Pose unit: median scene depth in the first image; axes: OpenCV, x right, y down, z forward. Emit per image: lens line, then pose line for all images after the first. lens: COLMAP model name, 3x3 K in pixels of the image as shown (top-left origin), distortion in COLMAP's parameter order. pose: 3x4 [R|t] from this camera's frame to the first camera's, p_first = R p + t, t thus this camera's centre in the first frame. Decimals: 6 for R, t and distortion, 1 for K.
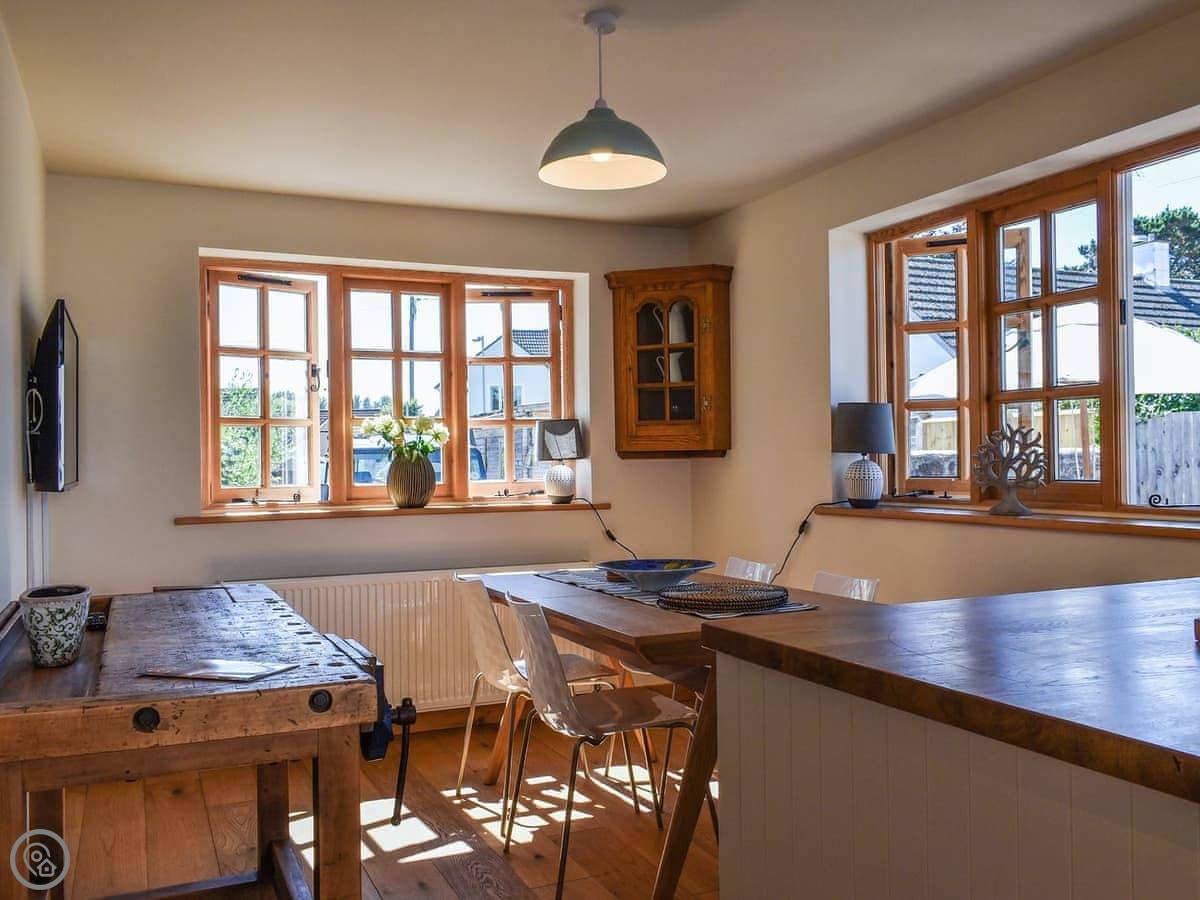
lens RADIAL K [[1017.6, 0, 642.2], [0, 1017.6, 453.5], [0, 0, 1]] dist [-0.009144, 0.002077]
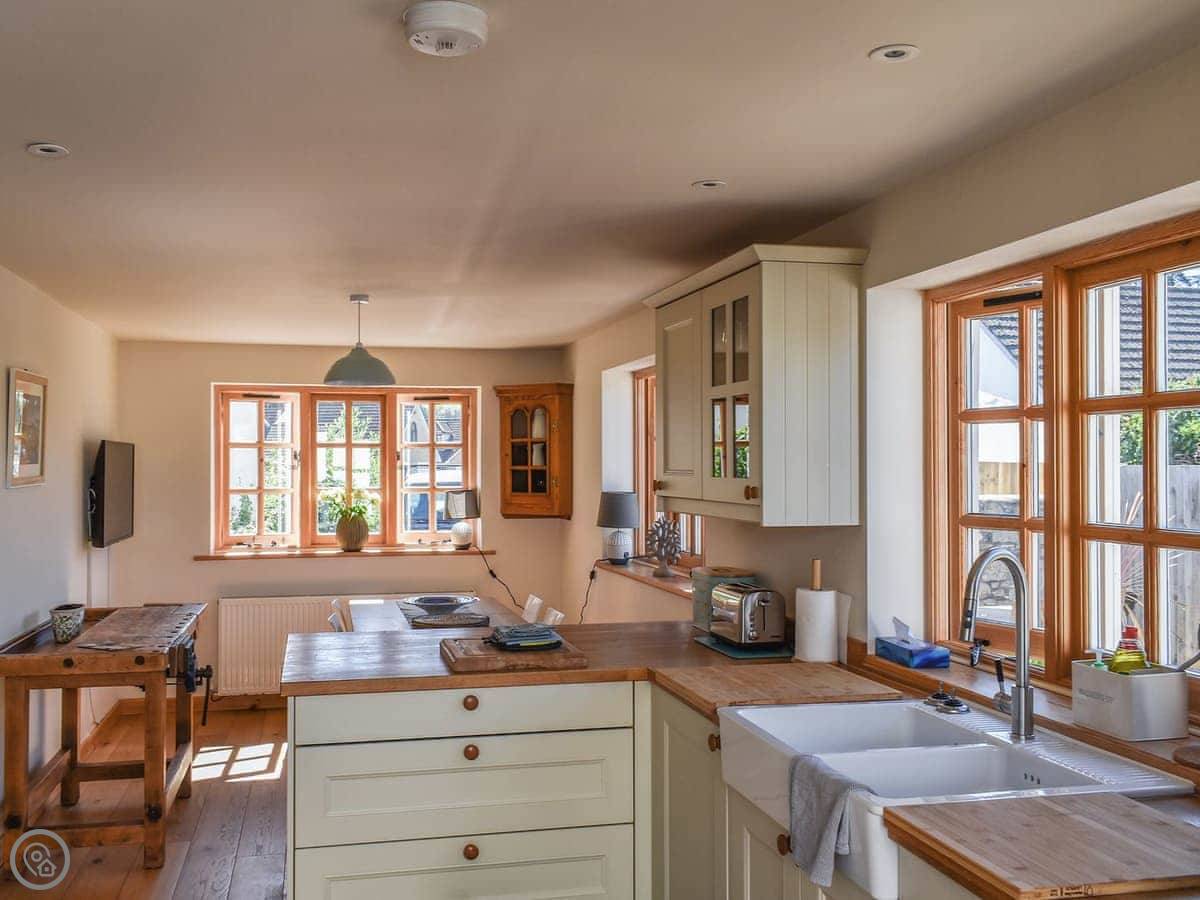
lens RADIAL K [[1096.1, 0, 600.0], [0, 1096.1, 450.0], [0, 0, 1]] dist [0.041896, -0.002941]
pose [[0.975352, 0.010614, -0.220401, 0.458043], [-0.011686, 0.999925, -0.003561, -0.089074], [0.220346, 0.006049, 0.975403, -0.455843]]
